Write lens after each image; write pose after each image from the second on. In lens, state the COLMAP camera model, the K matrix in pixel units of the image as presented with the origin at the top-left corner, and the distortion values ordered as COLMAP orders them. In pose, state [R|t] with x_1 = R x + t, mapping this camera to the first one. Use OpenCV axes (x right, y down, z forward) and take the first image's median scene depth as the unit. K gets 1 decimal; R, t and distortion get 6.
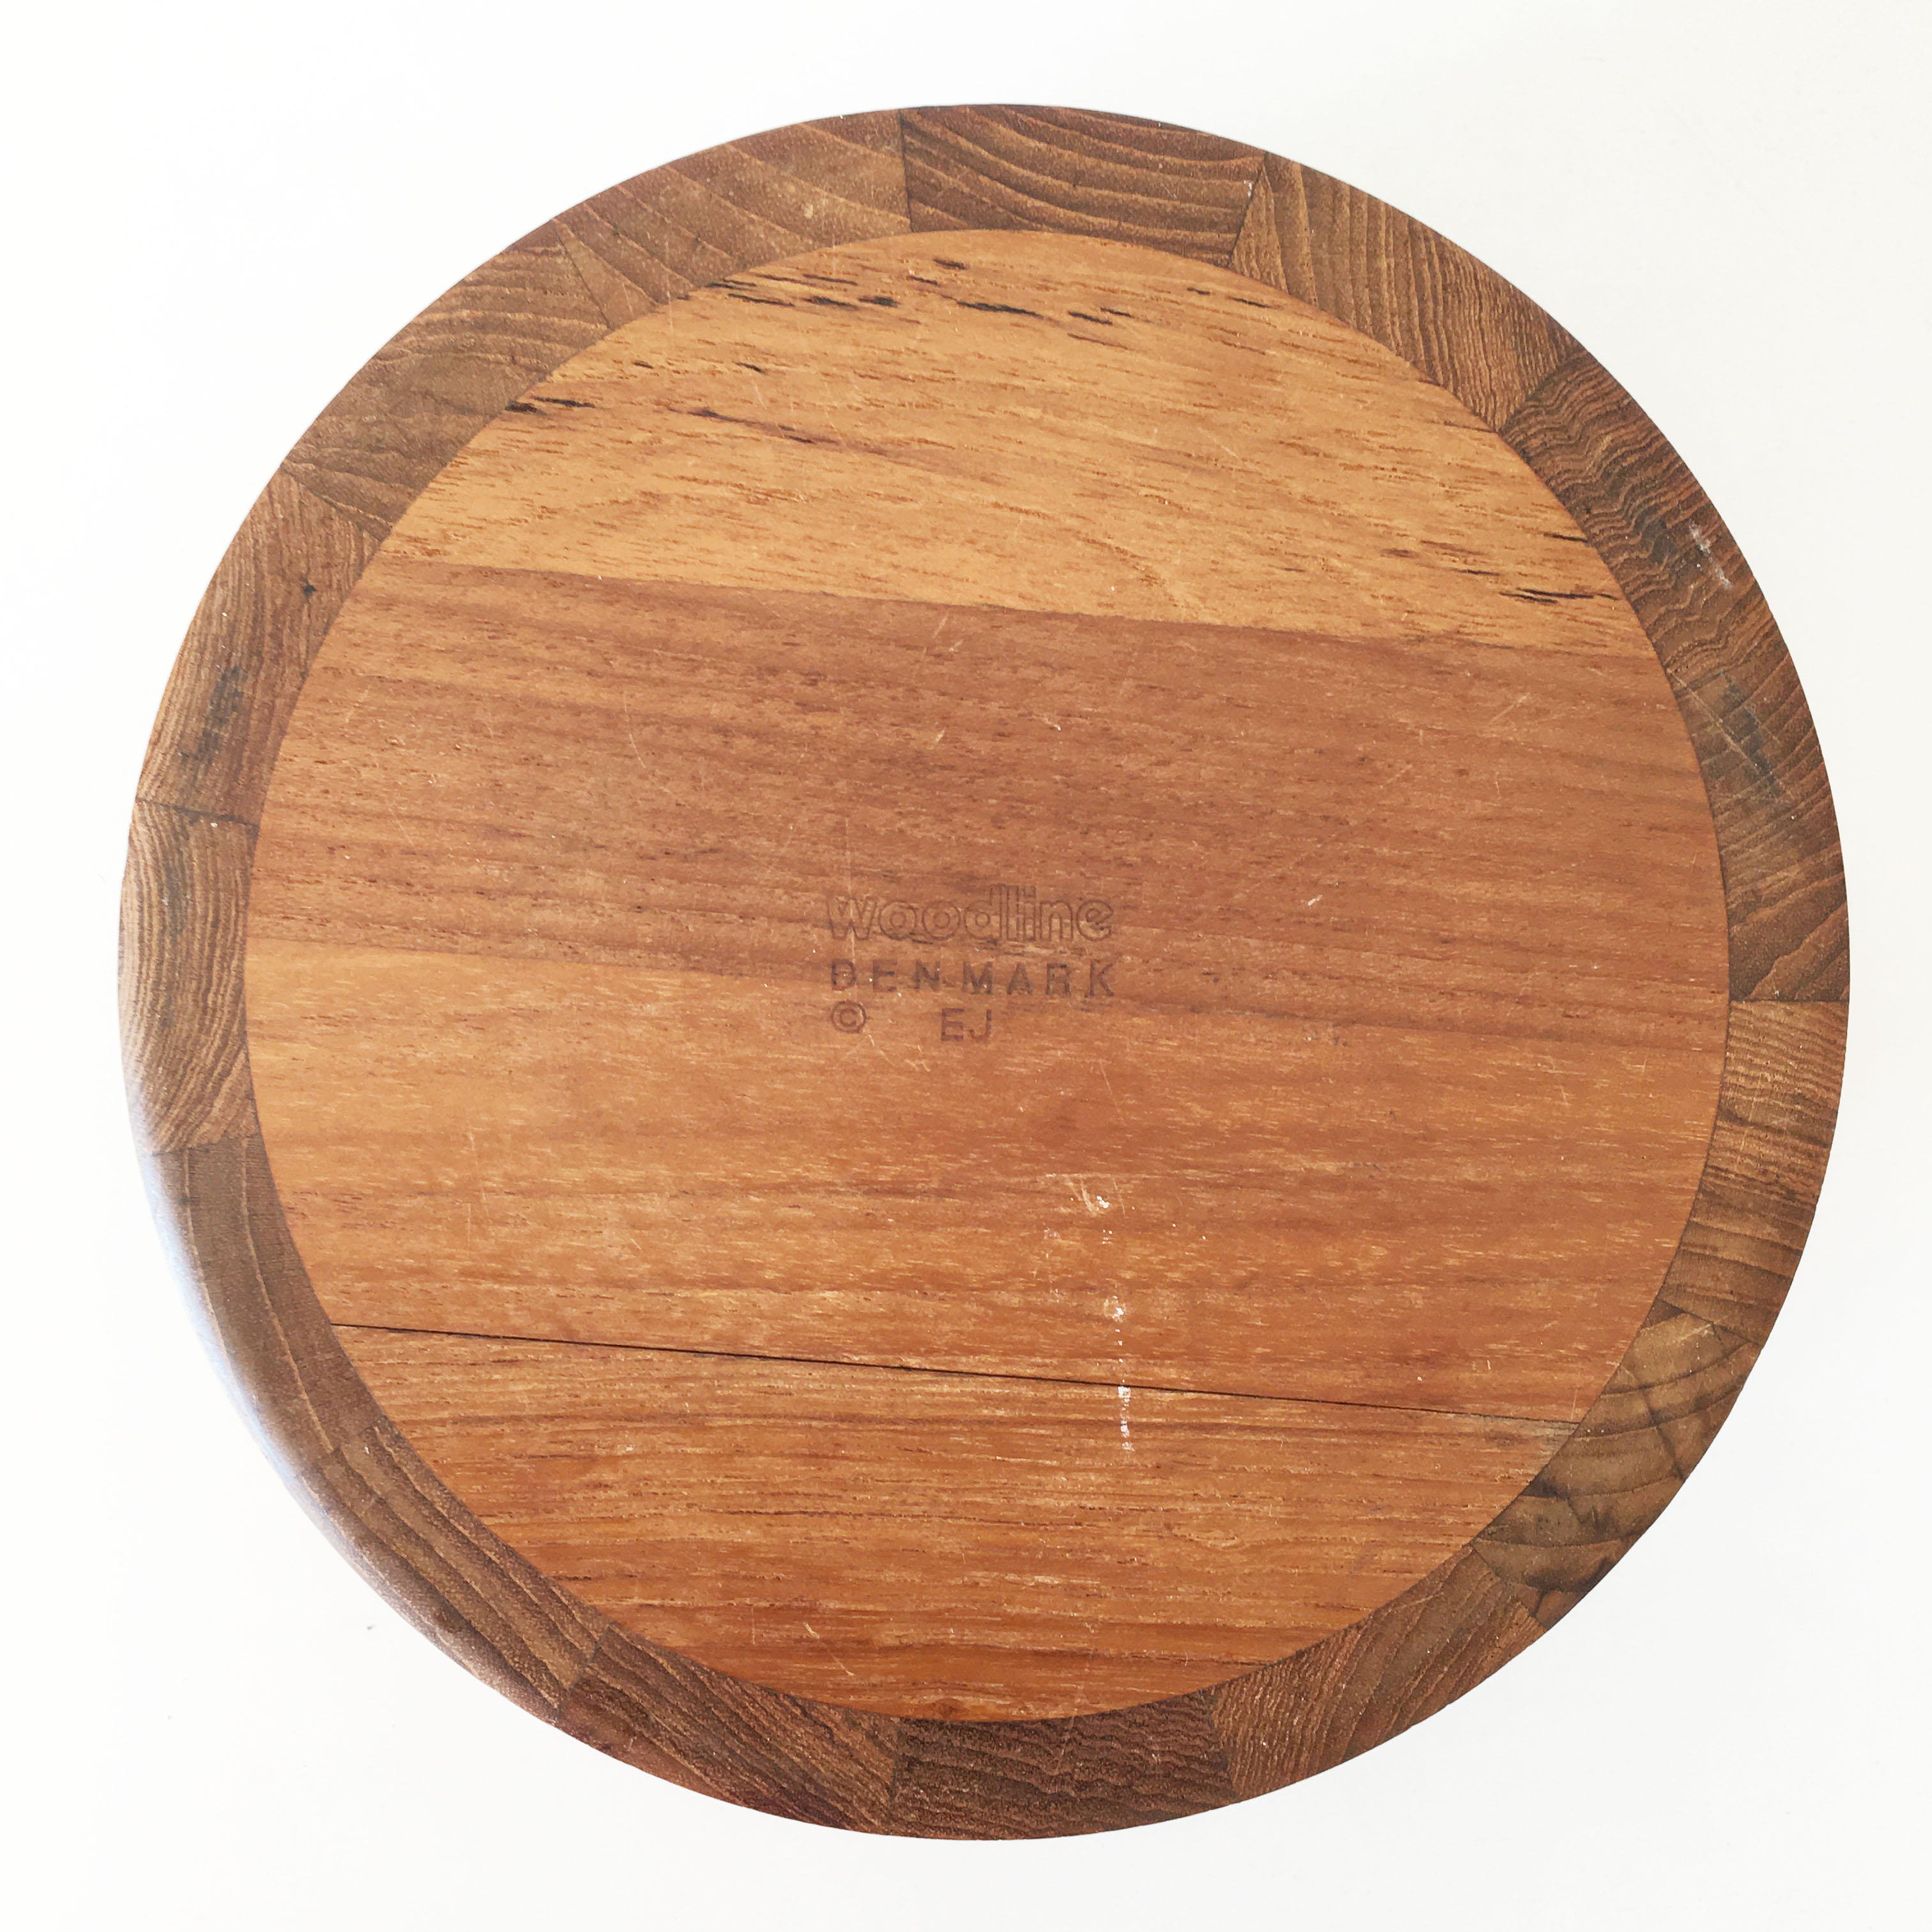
lens RADIAL K [[2234.2, 0, 967.2], [0, 2234.2, 960.8], [0, 0, 1]] dist [0.061216, 0.000000]
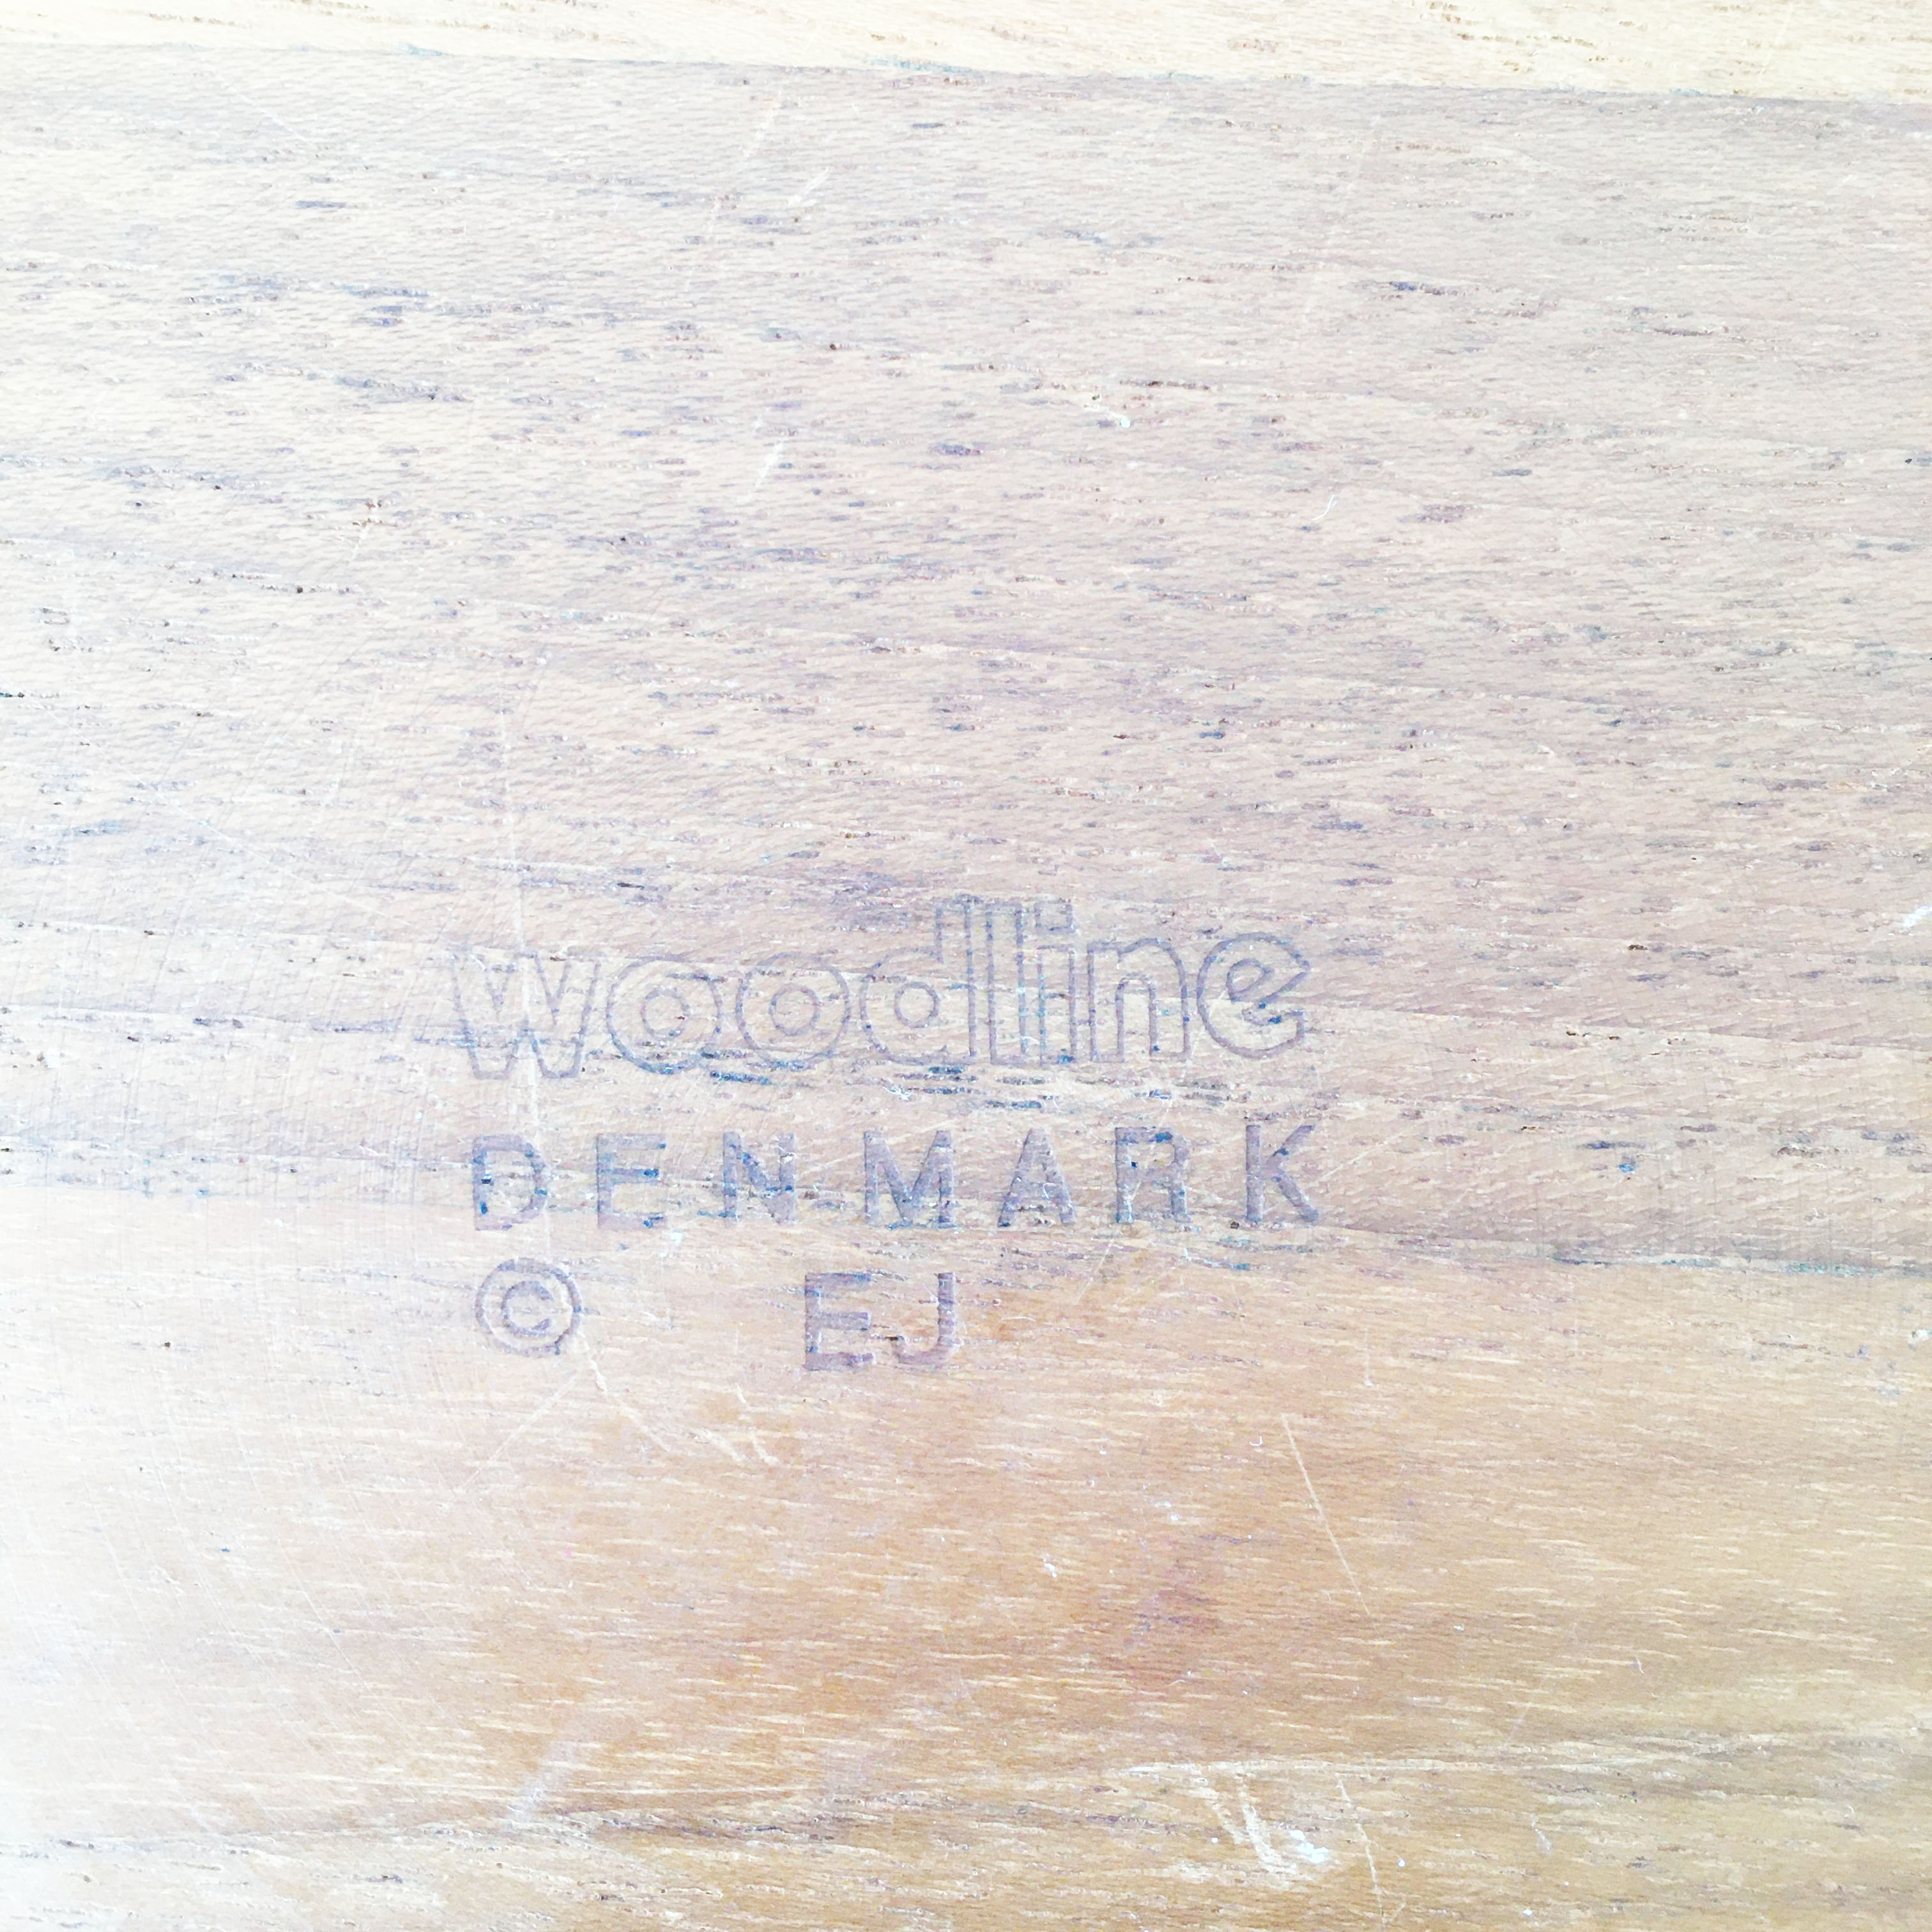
lens RADIAL K [[2234.2, 0, 971.4], [0, 2234.2, 972.8], [0, 0, 1]] dist [0.061216, 0.000000]
pose [[0.999440, -0.033227, 0.003975, 0.013985], [0.033367, 0.998515, -0.043054, -0.008534], [-0.002539, 0.043163, 0.999065, 0.665069]]
